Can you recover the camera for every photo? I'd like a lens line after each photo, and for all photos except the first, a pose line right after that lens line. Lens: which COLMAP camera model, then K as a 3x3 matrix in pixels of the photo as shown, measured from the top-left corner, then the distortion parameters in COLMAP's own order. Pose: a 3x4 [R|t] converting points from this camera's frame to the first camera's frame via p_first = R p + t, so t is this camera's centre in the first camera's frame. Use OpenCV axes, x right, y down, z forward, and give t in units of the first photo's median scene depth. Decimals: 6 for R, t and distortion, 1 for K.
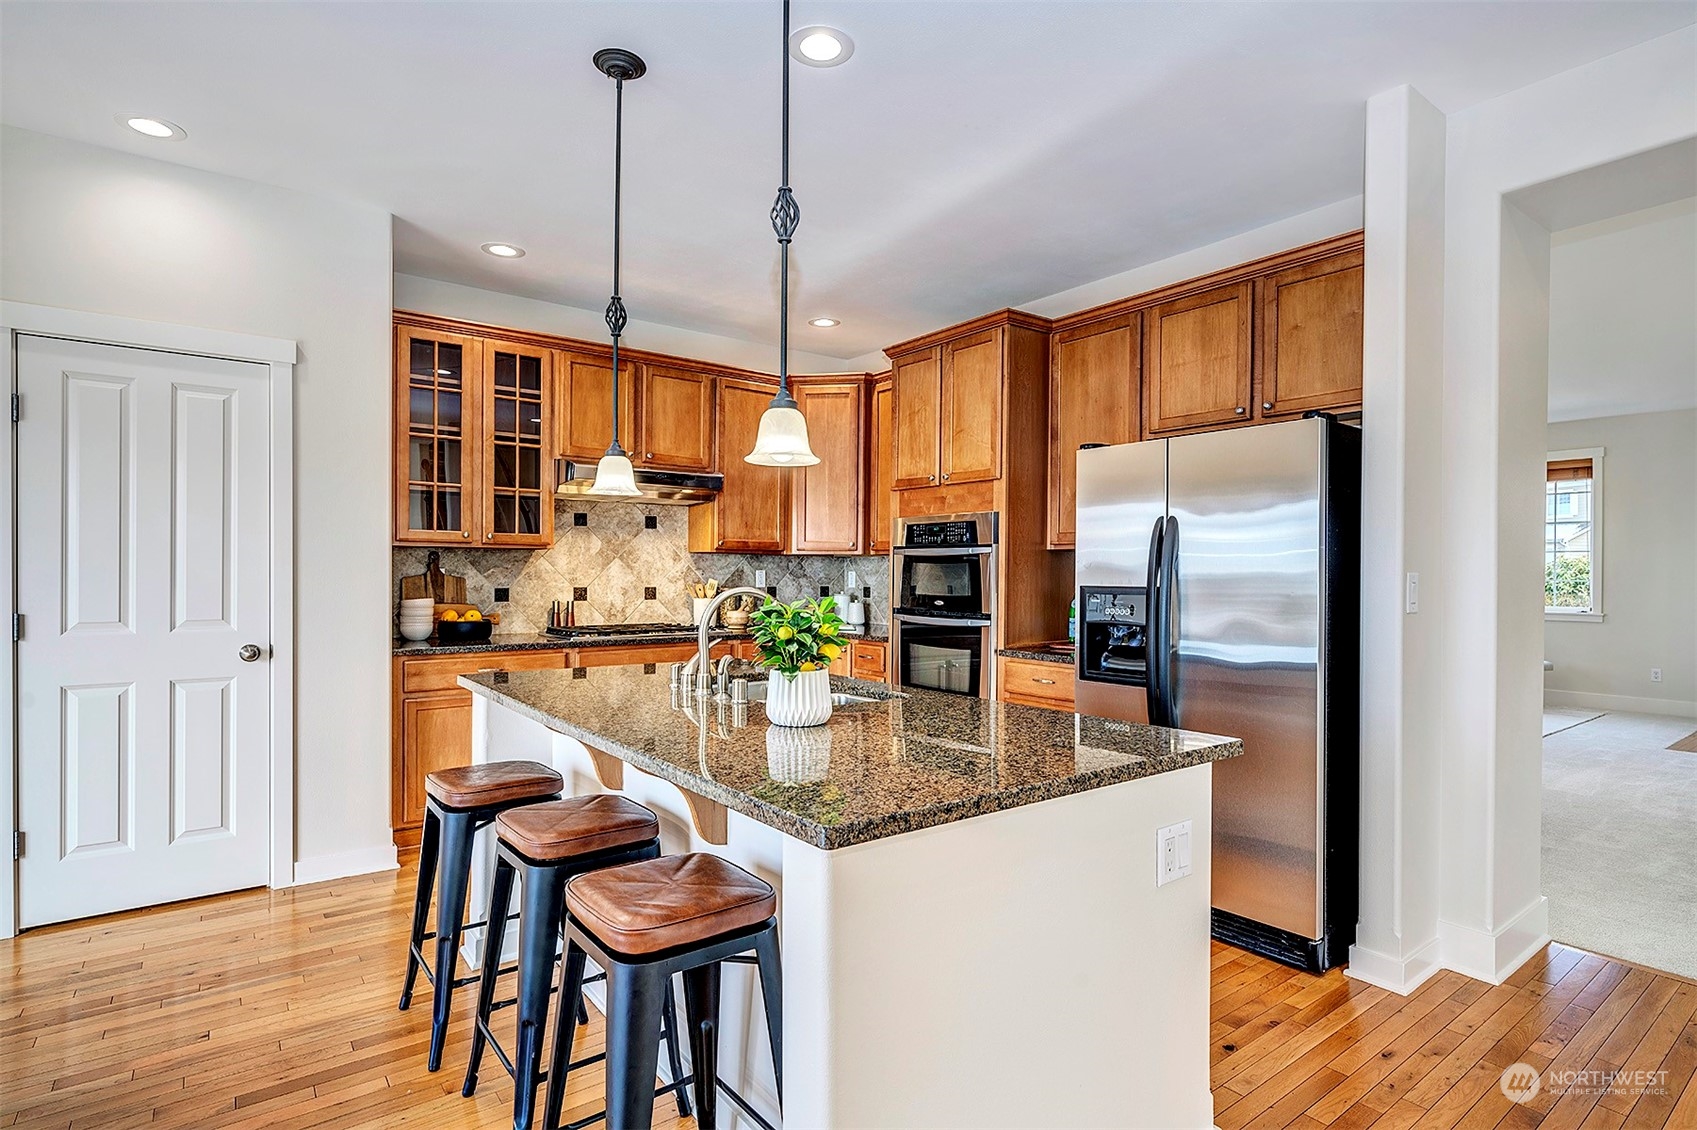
lens RADIAL K [[844.3, 0, 848.2], [0, 844.3, 573.6], [0, 0, 1]] dist [-0.003689, 0.000266]
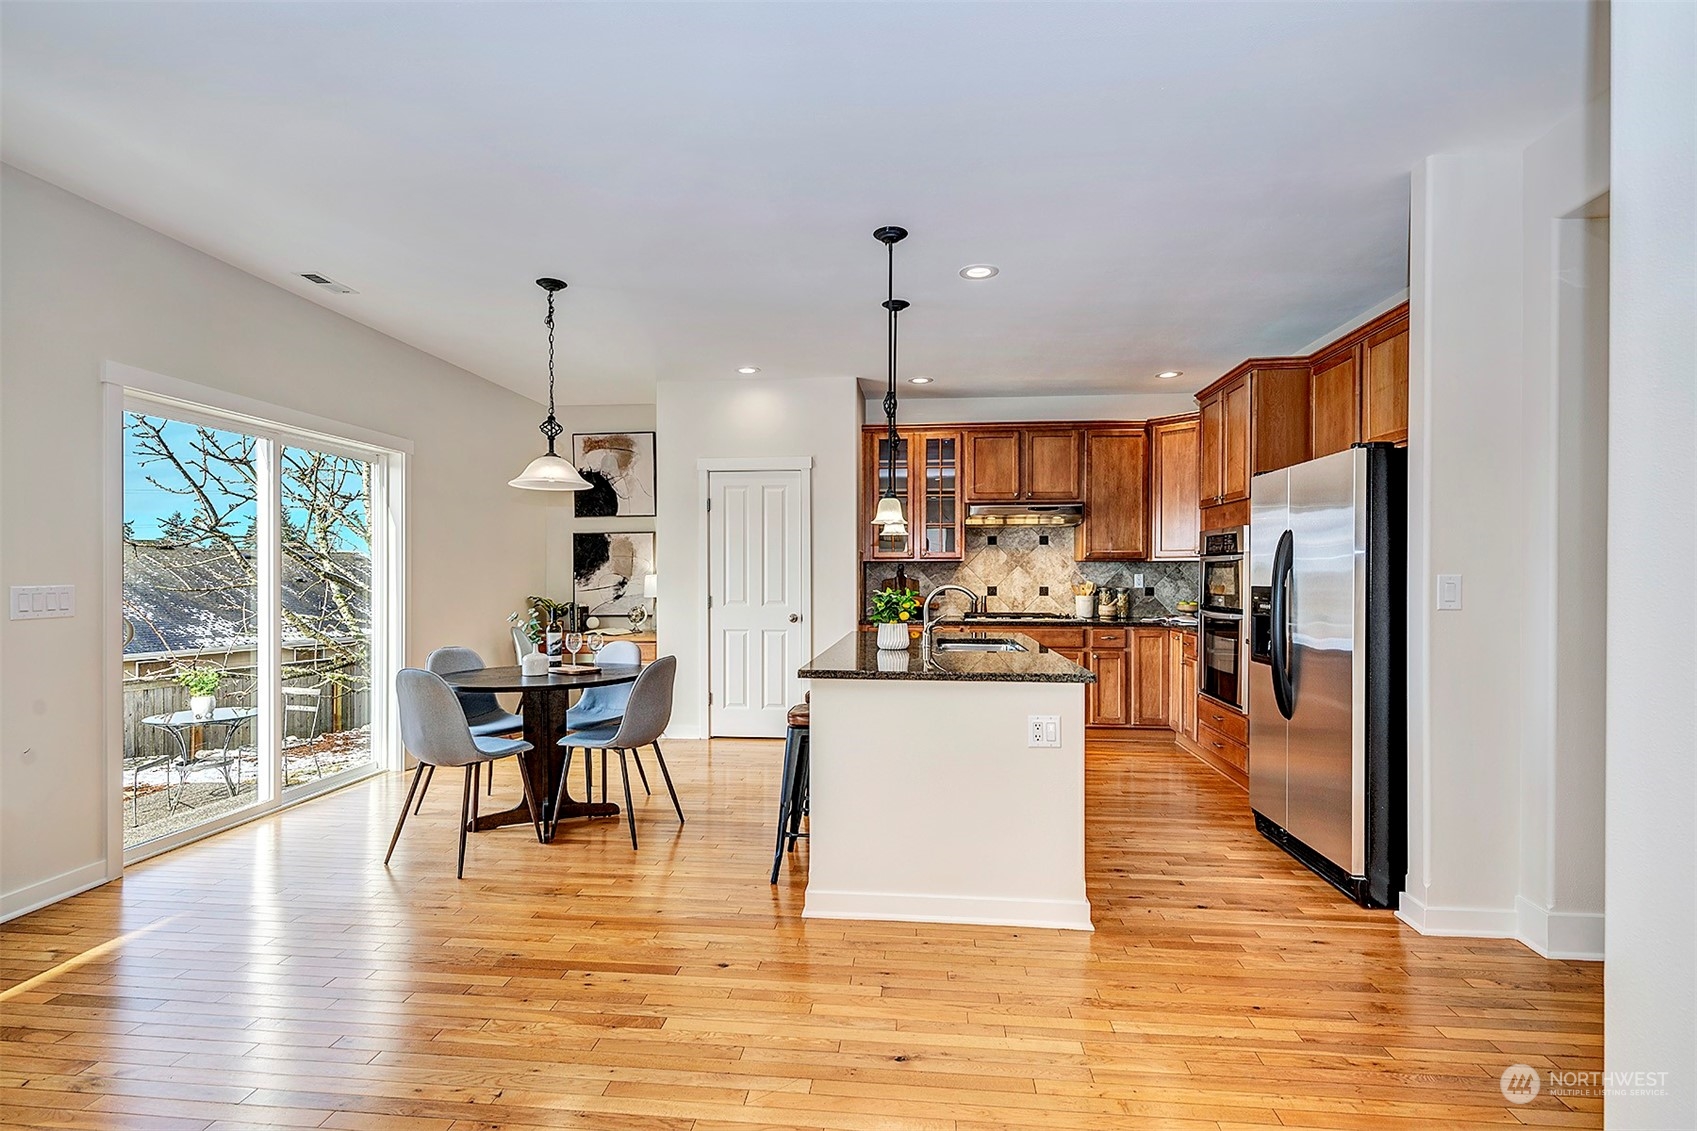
lens RADIAL K [[787.3, 0, 846.7], [0, 787.3, 576.2], [0, 0, 1]] dist [-0.001396, -0.000330]
pose [[0.737255, -0.003609, -0.675605, 0.494610], [0.003212, 0.999993, -0.001838, -0.000141], [0.675607, -0.000815, 0.737261, -0.214277]]
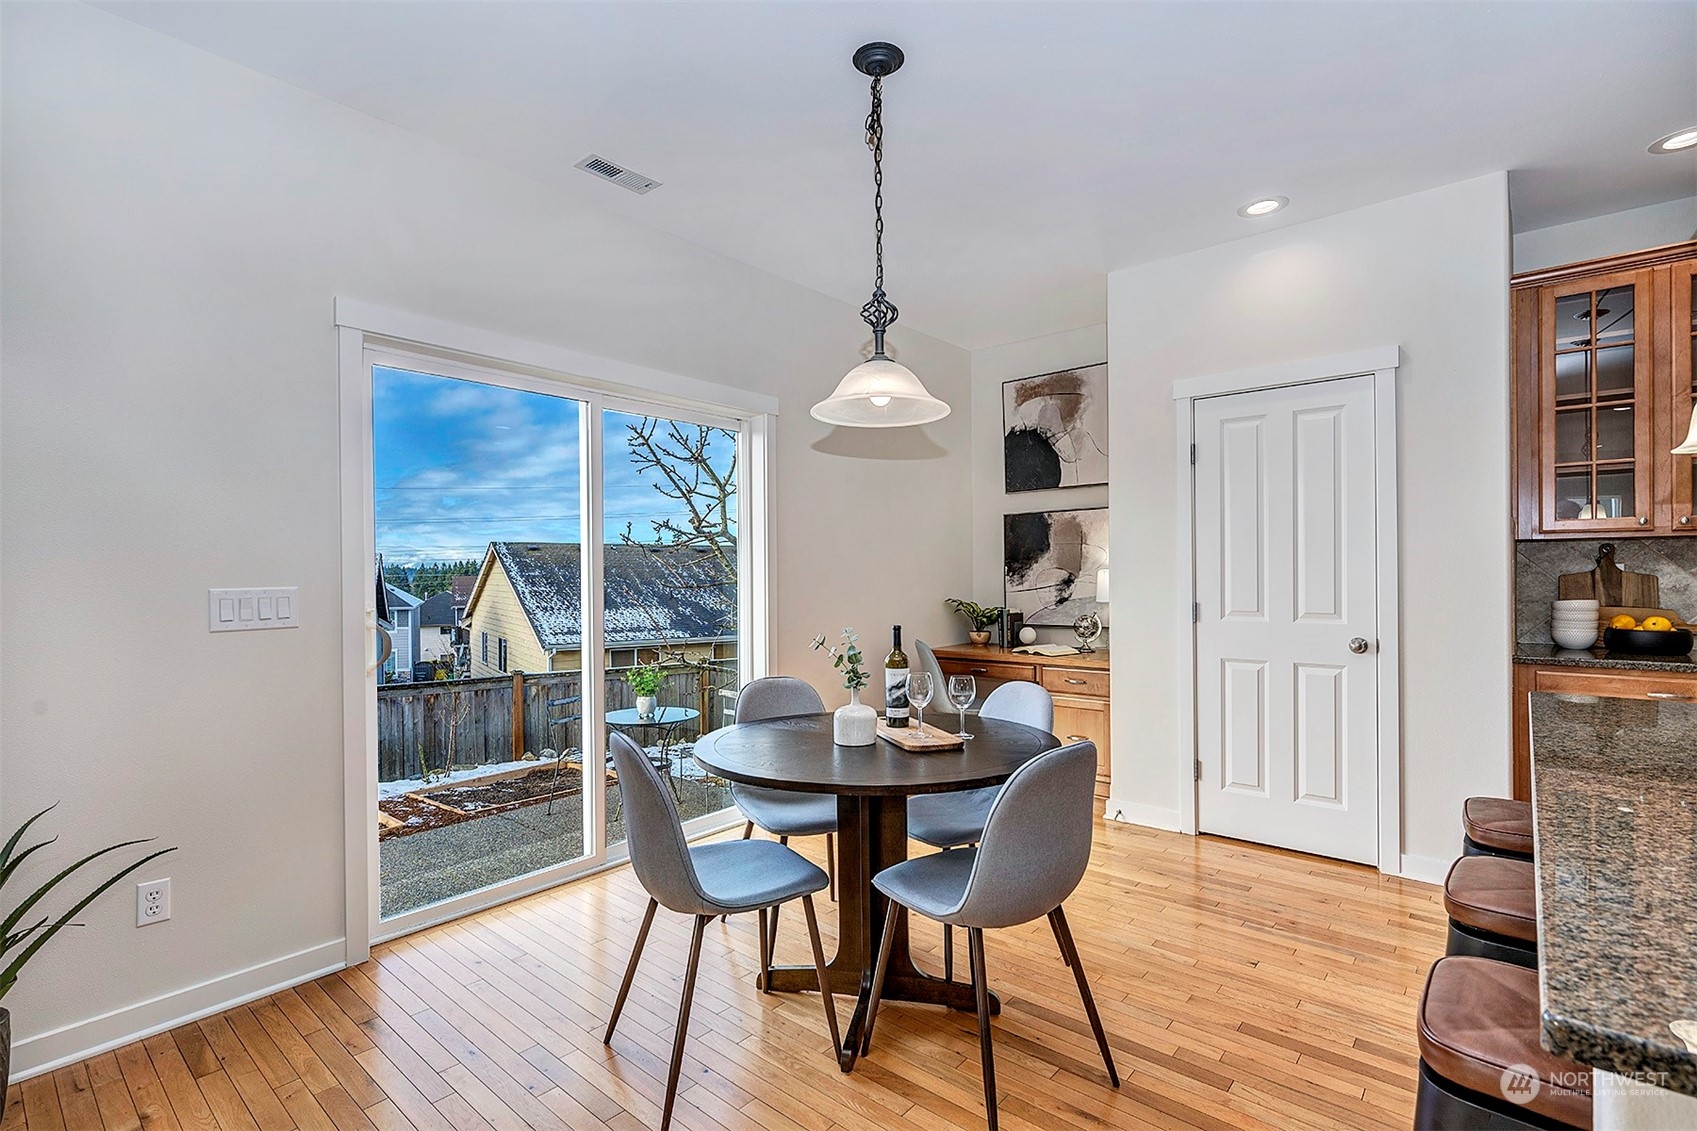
lens RADIAL K [[787.3, 0, 846.7], [0, 787.3, 576.2], [0, 0, 1]] dist [-0.001396, -0.000330]
pose [[0.215264, -0.001779, -0.976554, 0.106401], [0.007840, 0.999969, -0.000094, -0.000065], [0.976524, -0.007636, 0.215271, 0.112793]]
